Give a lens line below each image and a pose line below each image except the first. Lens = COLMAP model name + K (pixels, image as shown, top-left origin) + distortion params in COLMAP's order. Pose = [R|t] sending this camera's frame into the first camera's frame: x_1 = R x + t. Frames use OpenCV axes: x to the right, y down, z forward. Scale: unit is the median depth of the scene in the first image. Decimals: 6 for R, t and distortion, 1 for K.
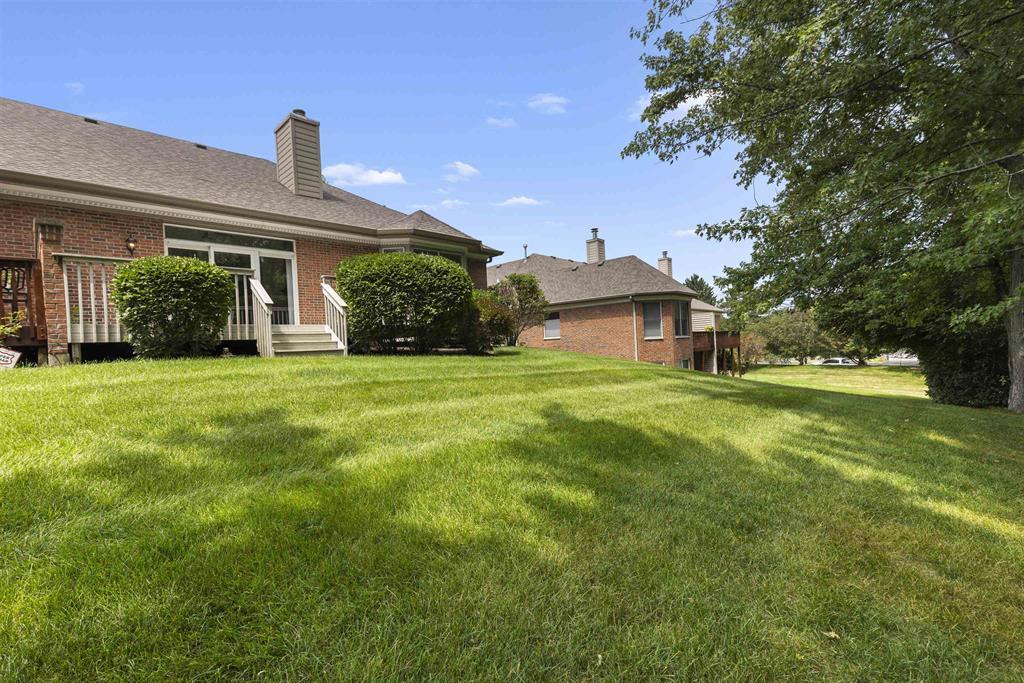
lens RADIAL K [[457.7, 0, 514.5], [0, 457.7, 344.8], [0, 0, 1]] dist [0.003279, 0.000573]
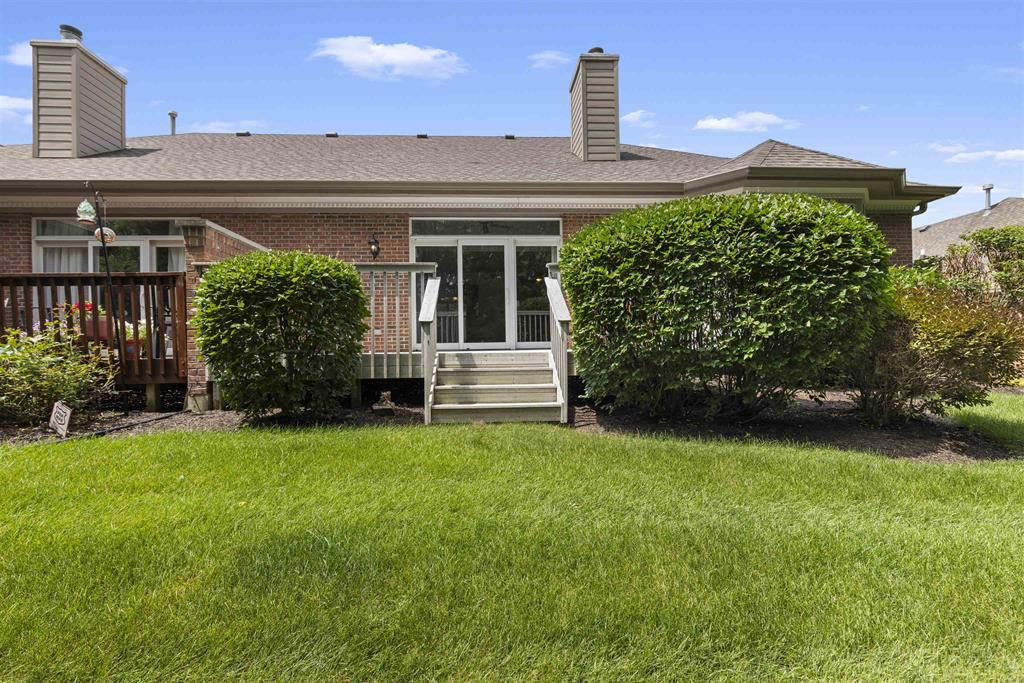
lens RADIAL K [[457.7, 0, 514.5], [0, 457.7, 344.8], [0, 0, 1]] dist [0.003279, 0.000573]
pose [[0.736986, 0.031140, -0.675191, -0.064836], [-0.019139, 0.999499, 0.025208, -0.062764], [0.675637, -0.005655, 0.737212, 0.535901]]
